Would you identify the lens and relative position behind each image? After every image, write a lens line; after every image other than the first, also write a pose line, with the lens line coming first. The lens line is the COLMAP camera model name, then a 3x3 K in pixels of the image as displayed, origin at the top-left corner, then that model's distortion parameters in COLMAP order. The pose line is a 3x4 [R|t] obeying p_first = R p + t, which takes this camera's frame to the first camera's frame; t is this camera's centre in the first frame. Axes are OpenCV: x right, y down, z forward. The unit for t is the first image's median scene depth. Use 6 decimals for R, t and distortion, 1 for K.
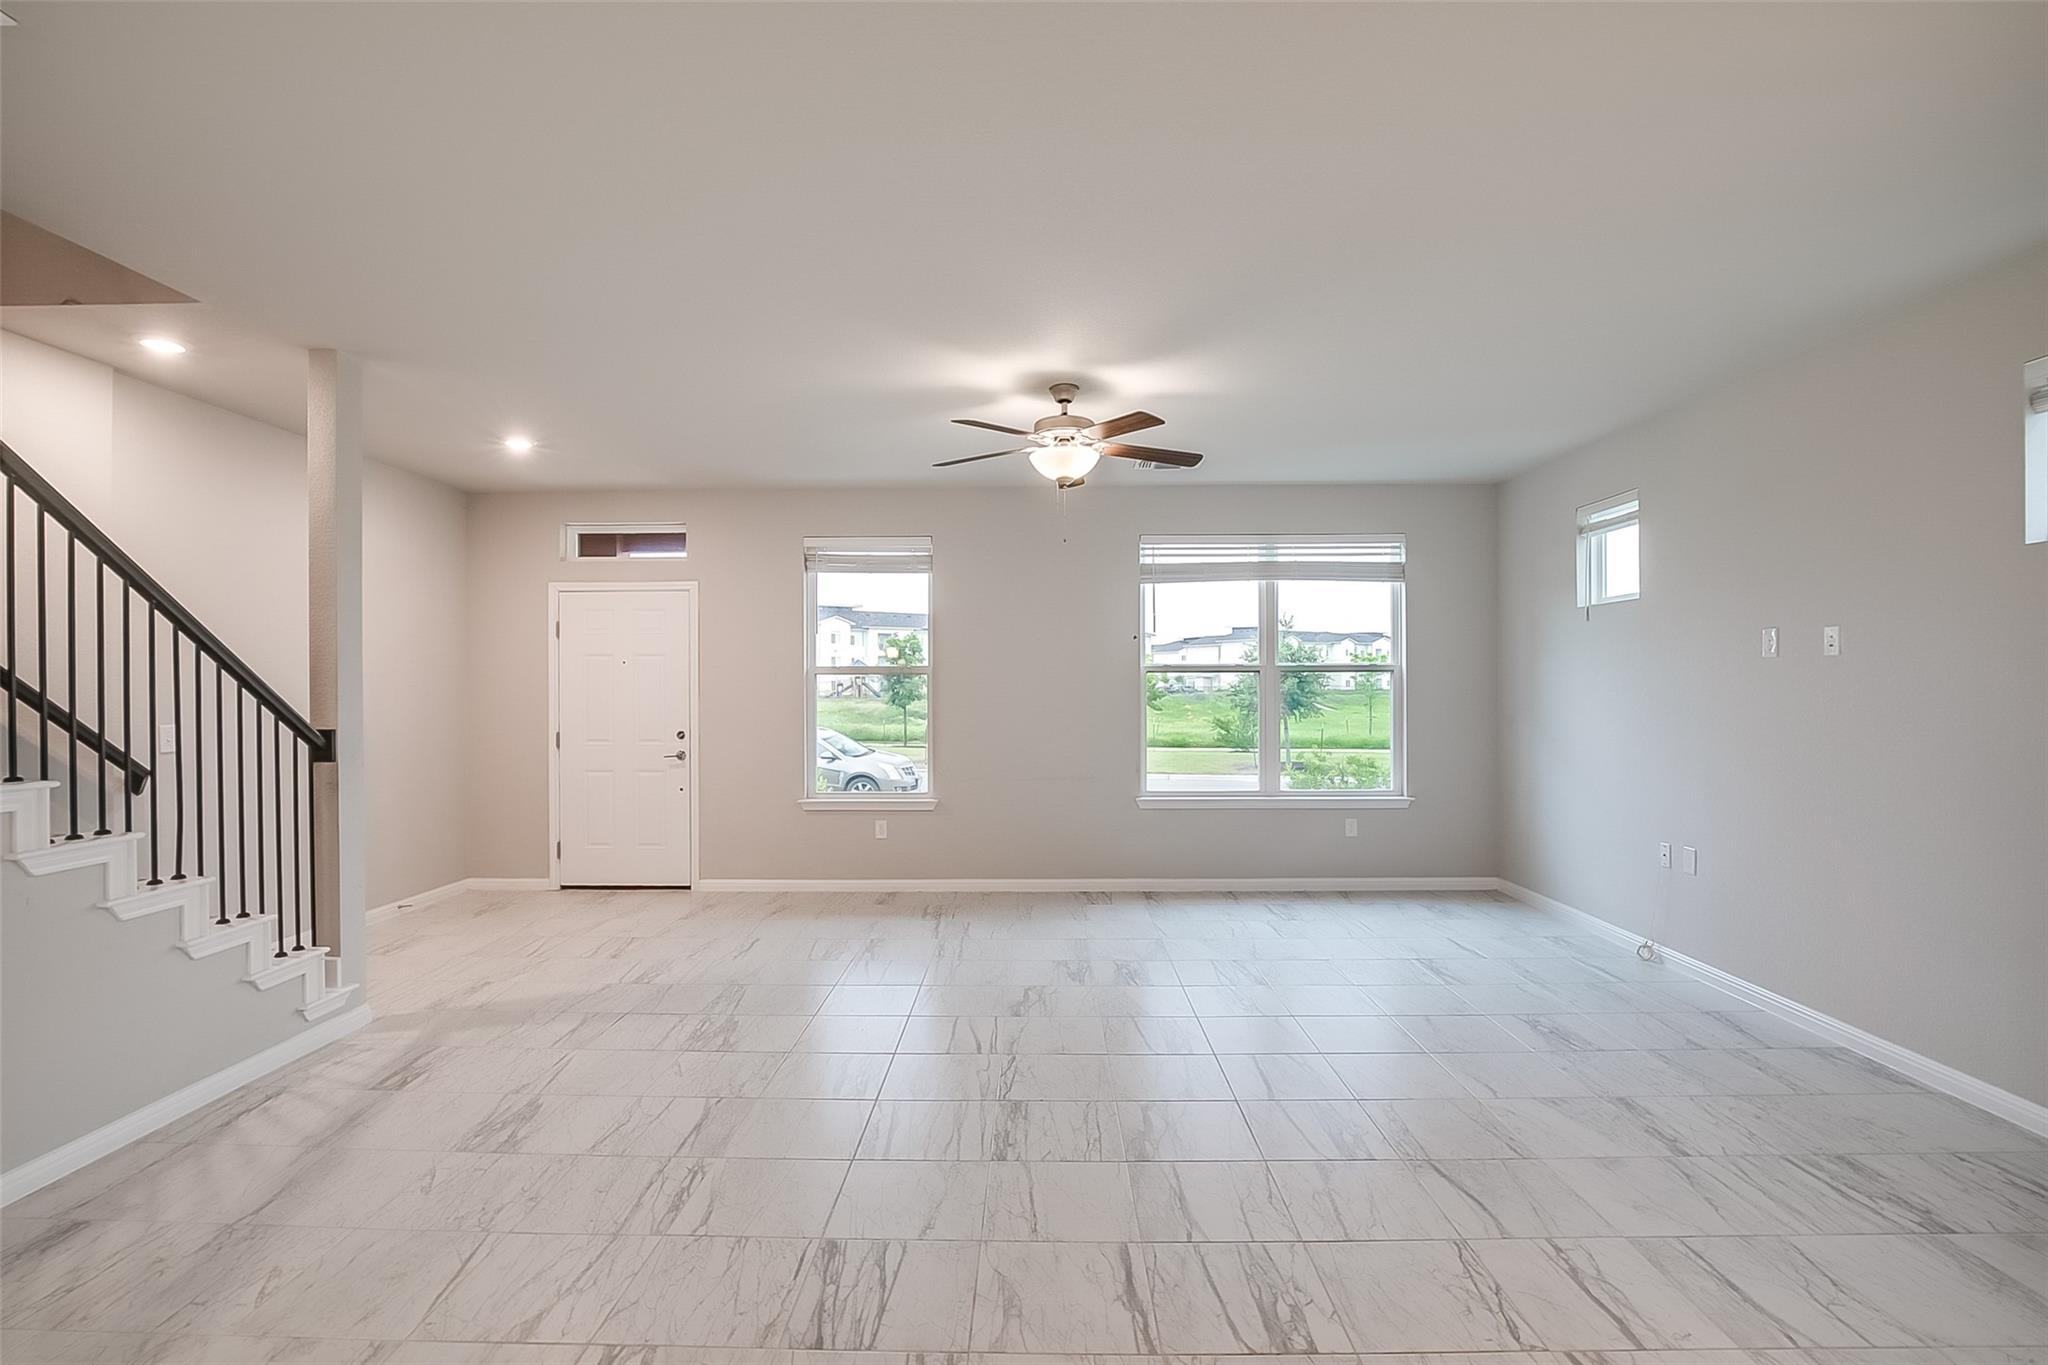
lens RADIAL K [[945.0, 0, 1026.1], [0, 945.0, 692.8], [0, 0, 1]] dist [-0.030402, 0.003710]
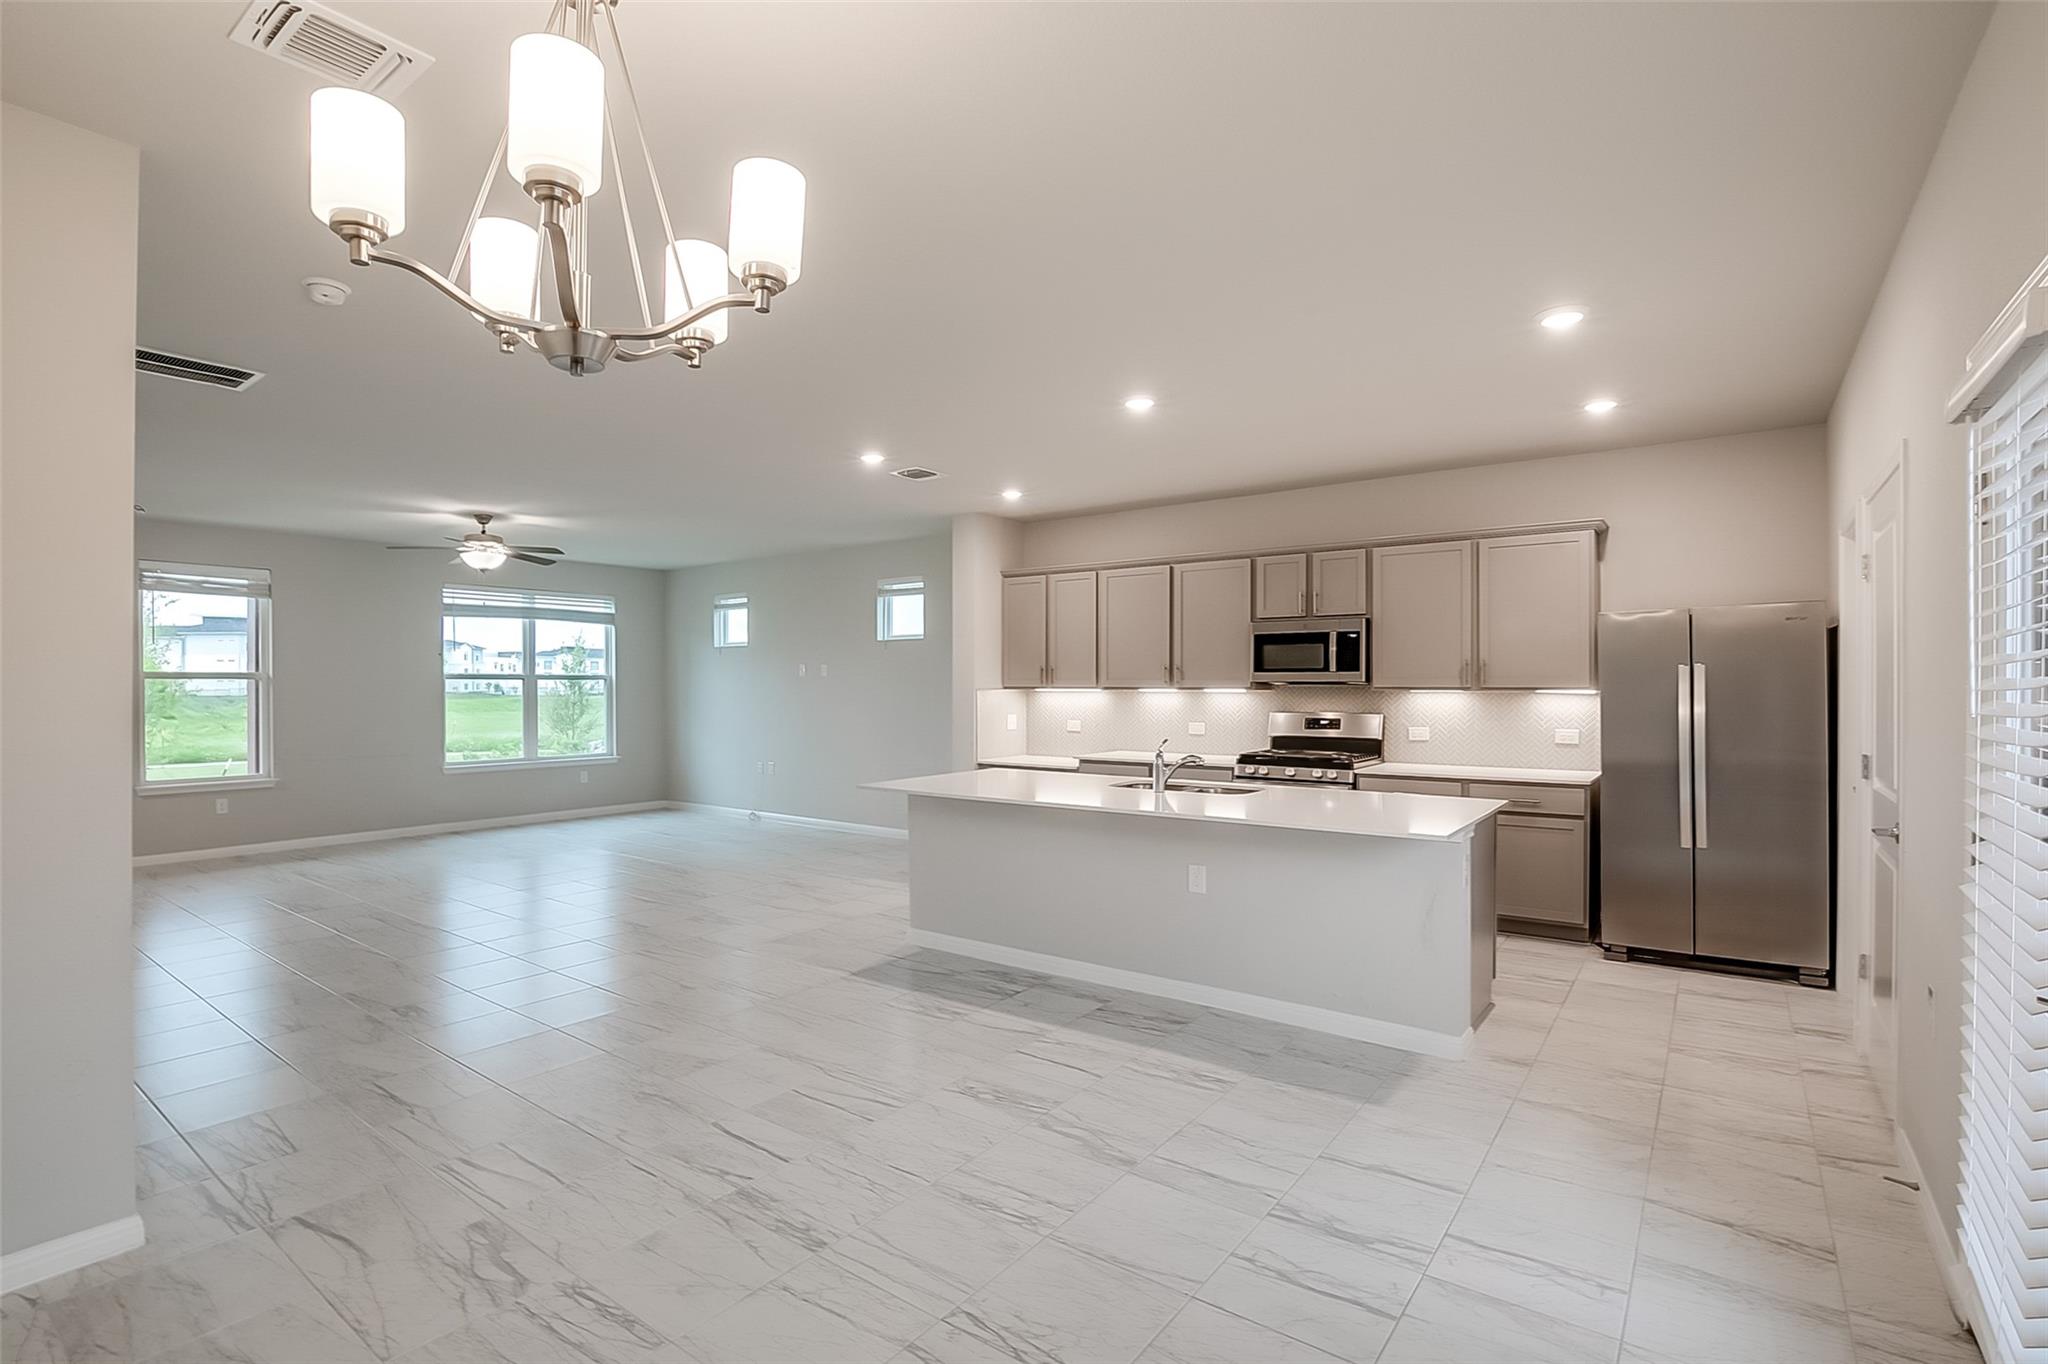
lens RADIAL K [[945.0, 0, 1037.6], [0, 945.0, 687.6], [0, 0, 1]] dist [-0.030402, 0.003710]
pose [[0.574826, 0.004792, 0.818262, -0.674380], [0.004831, 0.999946, -0.009249, 0.012643], [-0.818261, 0.009270, 0.574772, -0.717983]]
